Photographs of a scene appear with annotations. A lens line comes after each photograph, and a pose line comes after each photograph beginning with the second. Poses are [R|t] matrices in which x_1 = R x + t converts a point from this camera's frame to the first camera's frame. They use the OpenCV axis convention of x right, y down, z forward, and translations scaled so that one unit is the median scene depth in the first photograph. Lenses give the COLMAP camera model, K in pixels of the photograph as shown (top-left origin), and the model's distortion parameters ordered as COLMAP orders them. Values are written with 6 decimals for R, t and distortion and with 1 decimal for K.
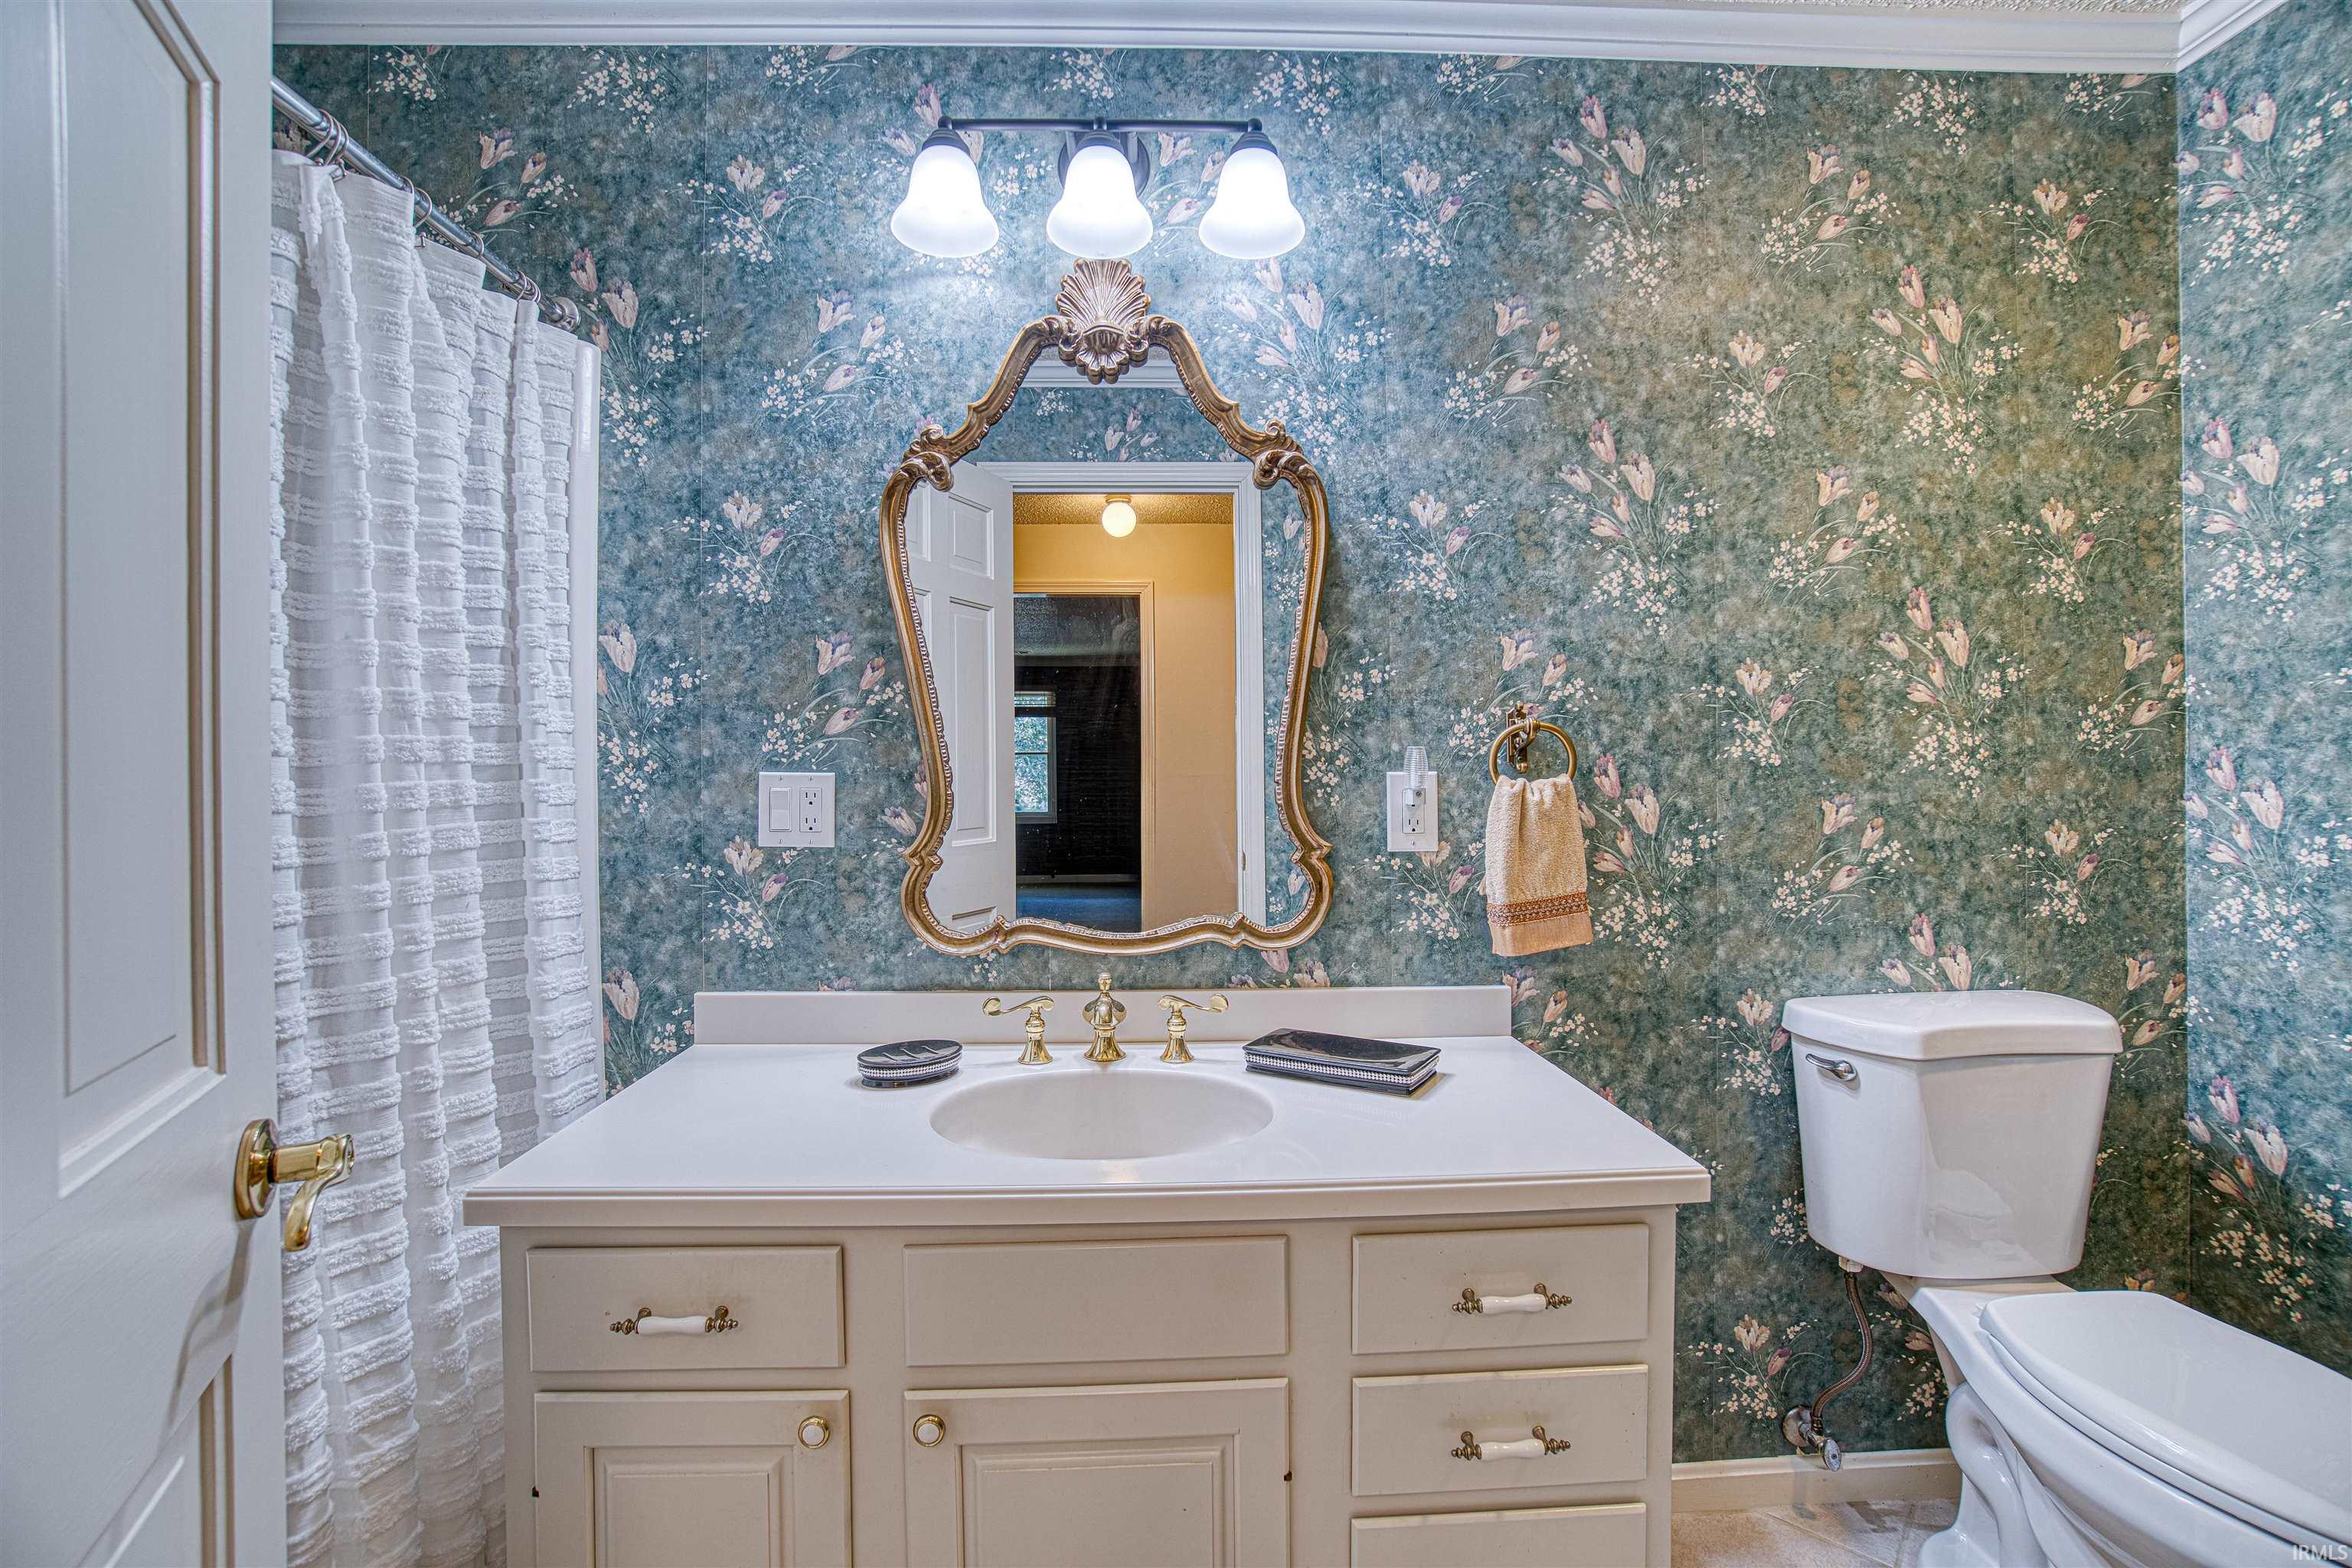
lens RADIAL K [[1030.2, 0, 1171.0], [0, 1030.2, 770.1], [0, 0, 1]] dist [-0.060327, 0.020974]
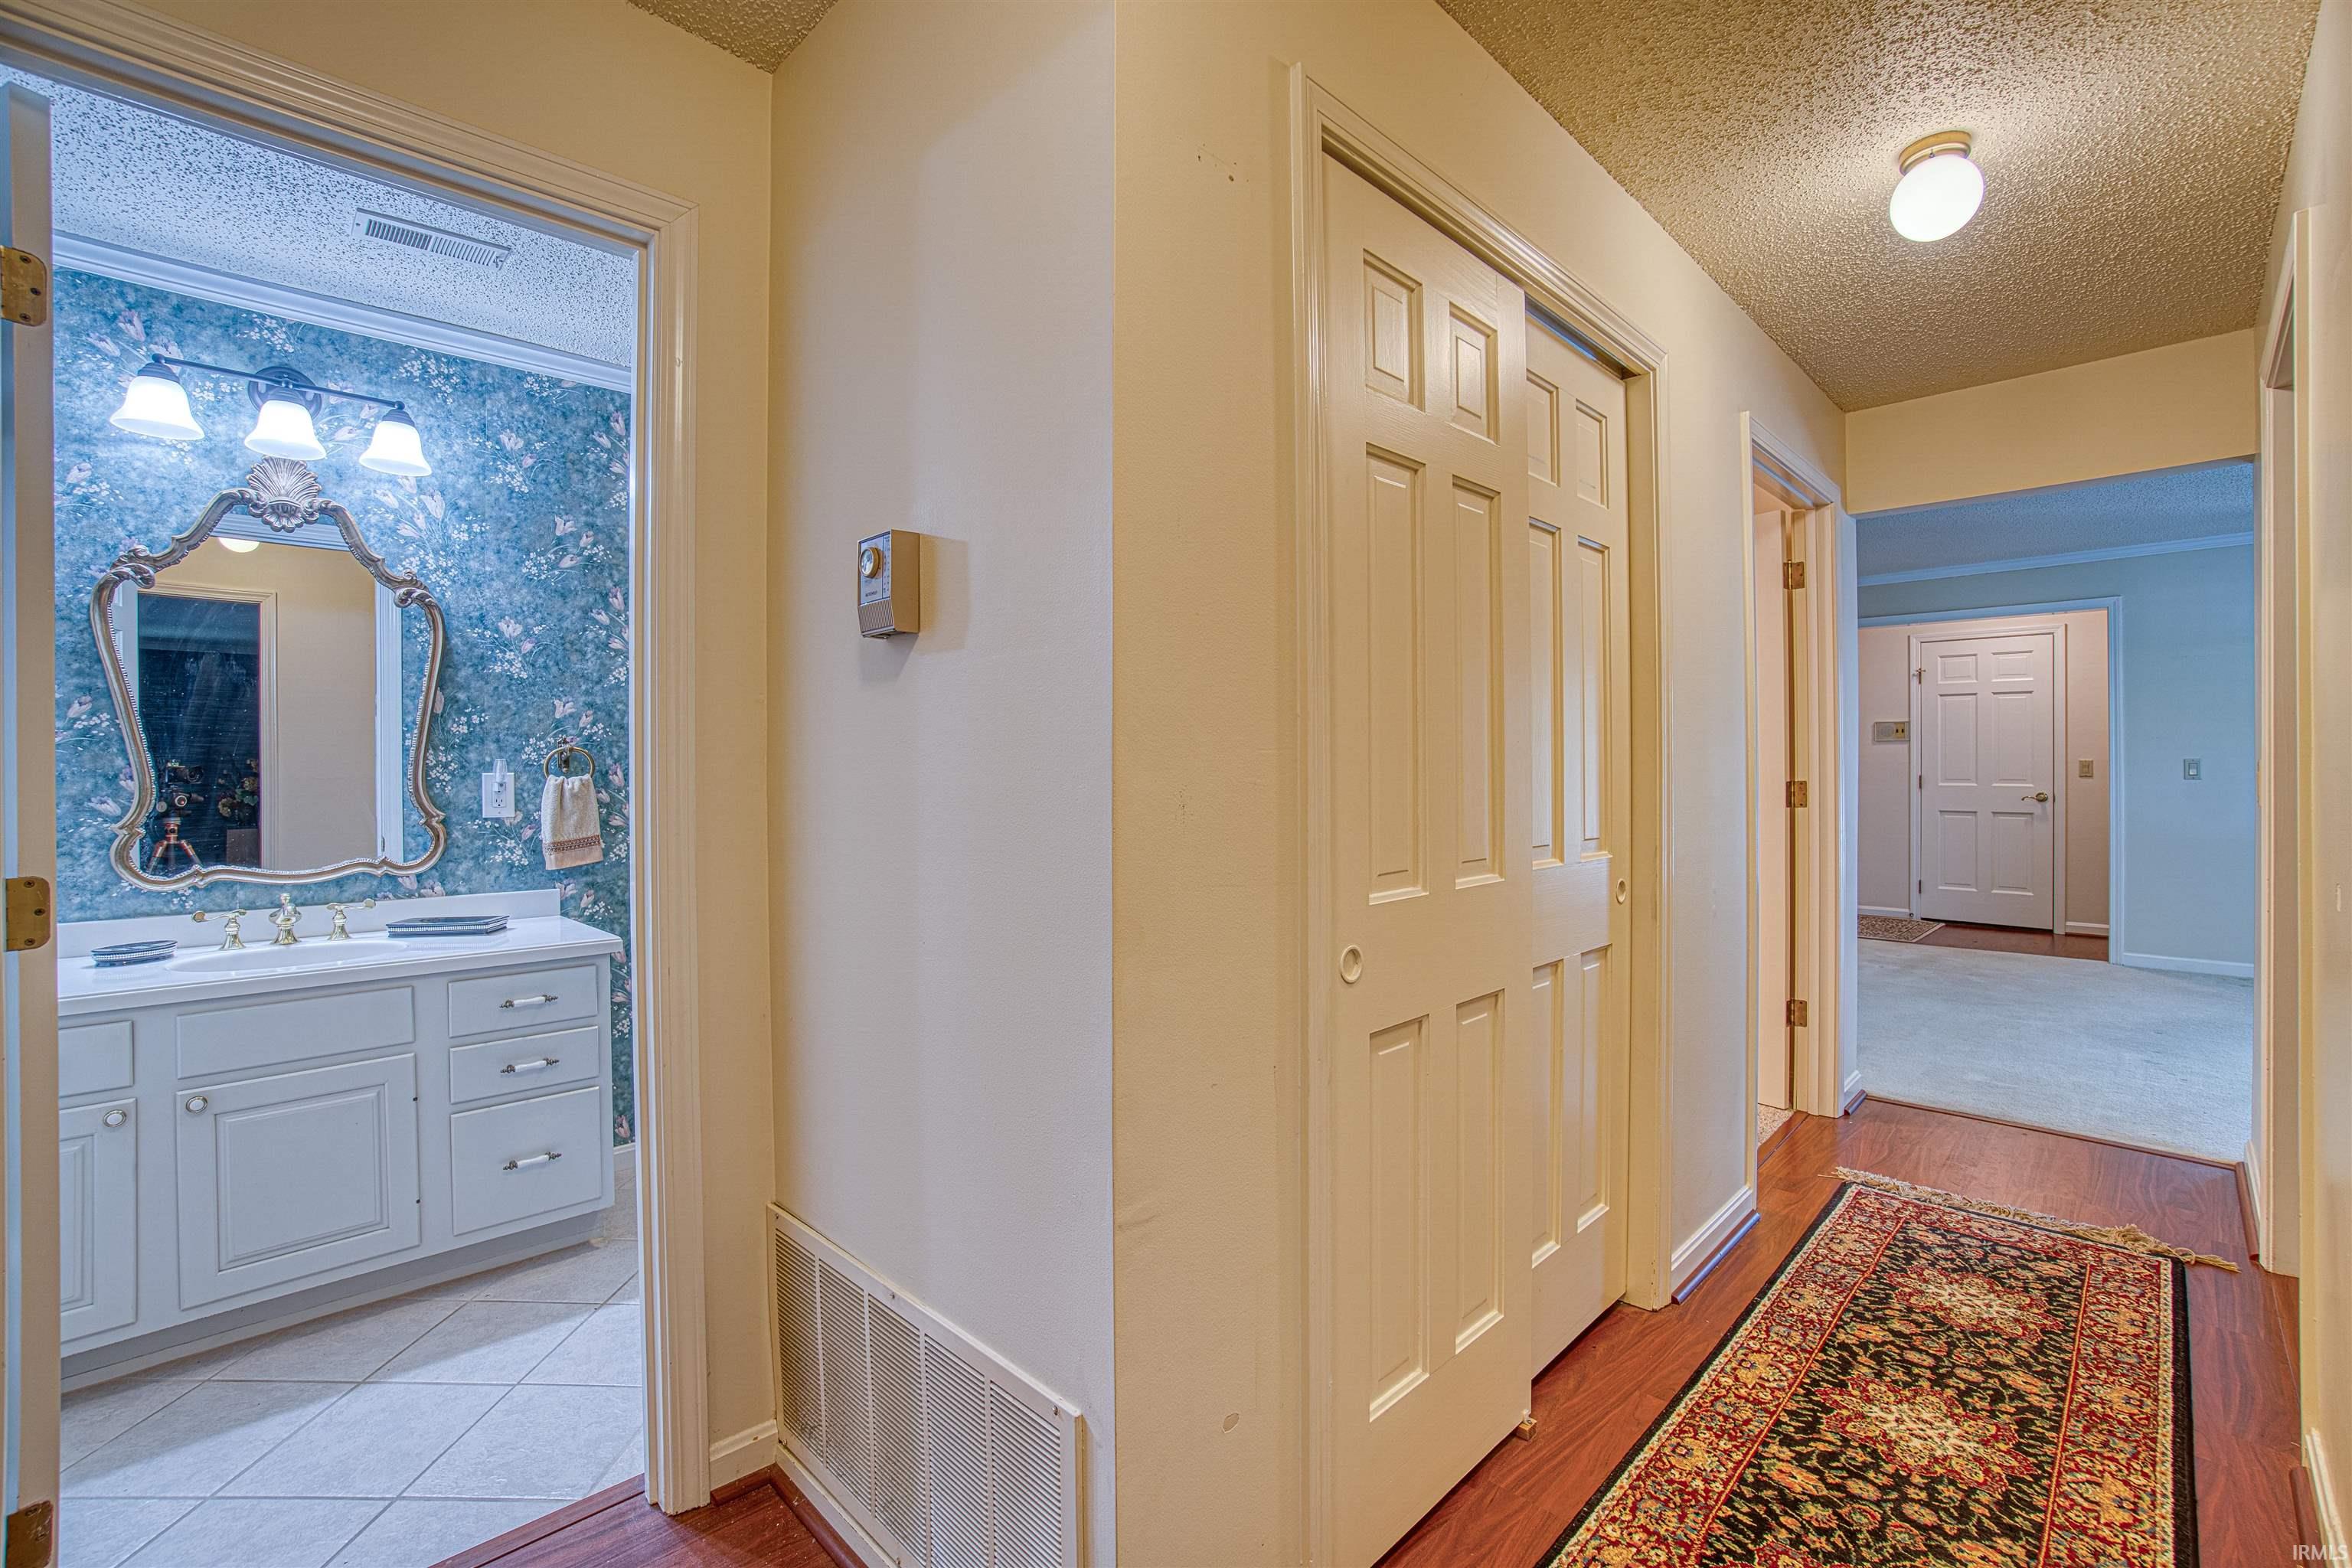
lens RADIAL K [[1030.2, 0, 1166.1], [0, 1030.2, 764.2], [0, 0, 1]] dist [-0.060327, 0.020974]
pose [[0.738366, 0.004138, 0.674387, -0.092343], [-0.000444, 0.999984, -0.005650, -0.004063], [-0.674400, 0.003872, 0.738356, -1.099282]]
